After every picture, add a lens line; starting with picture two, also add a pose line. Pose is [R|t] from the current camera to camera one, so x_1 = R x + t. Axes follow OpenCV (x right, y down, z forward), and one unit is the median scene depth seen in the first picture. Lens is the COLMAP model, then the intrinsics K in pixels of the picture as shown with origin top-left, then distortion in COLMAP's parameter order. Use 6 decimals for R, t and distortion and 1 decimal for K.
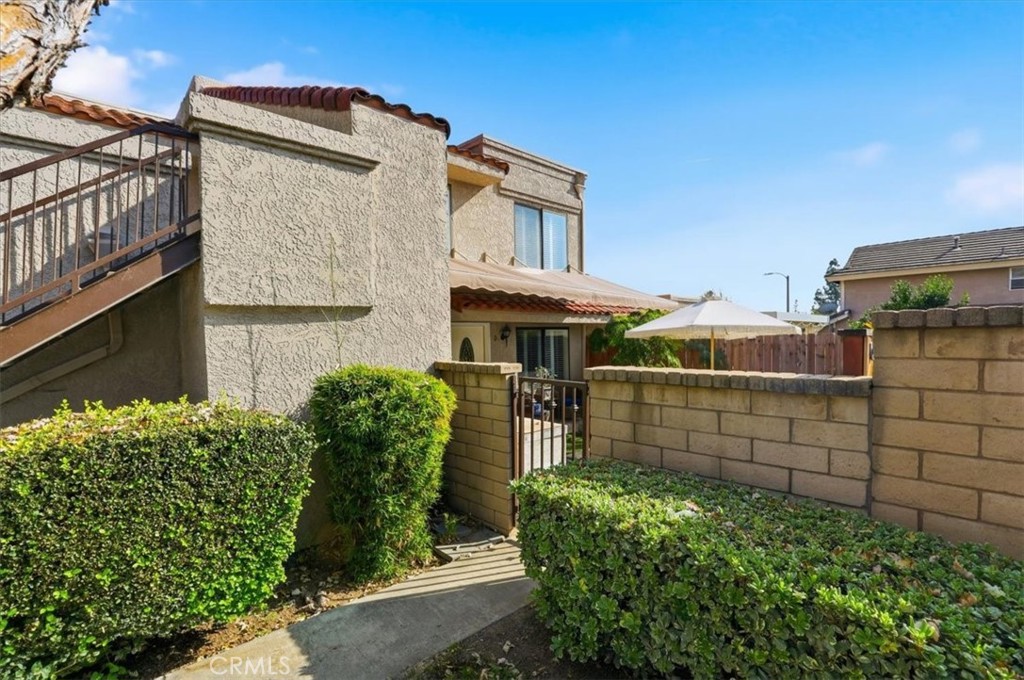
lens RADIAL K [[483.7, 0, 509.7], [0, 483.7, 335.0], [0, 0, 1]] dist [-0.011026, 0.006020]
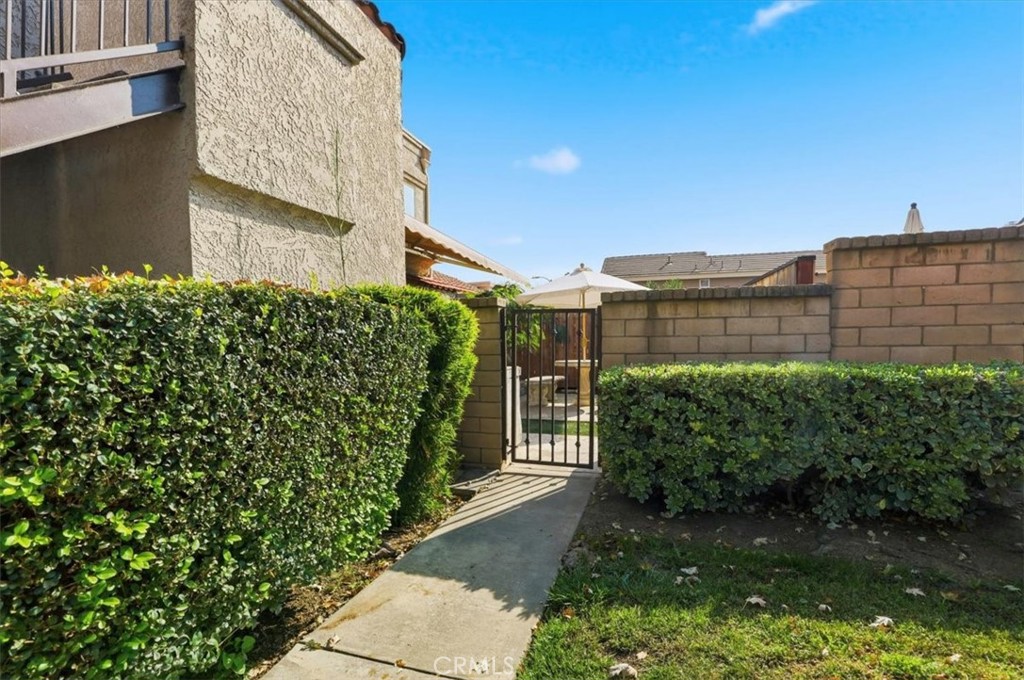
lens RADIAL K [[483.7, 0, 528.0], [0, 483.7, 336.7], [0, 0, 1]] dist [-0.011026, 0.006020]
pose [[0.854502, 0.002065, 0.519444, -0.573274], [0.002440, 0.999965, -0.007990, 0.181610], [-0.519443, 0.008095, 0.854467, 0.142101]]
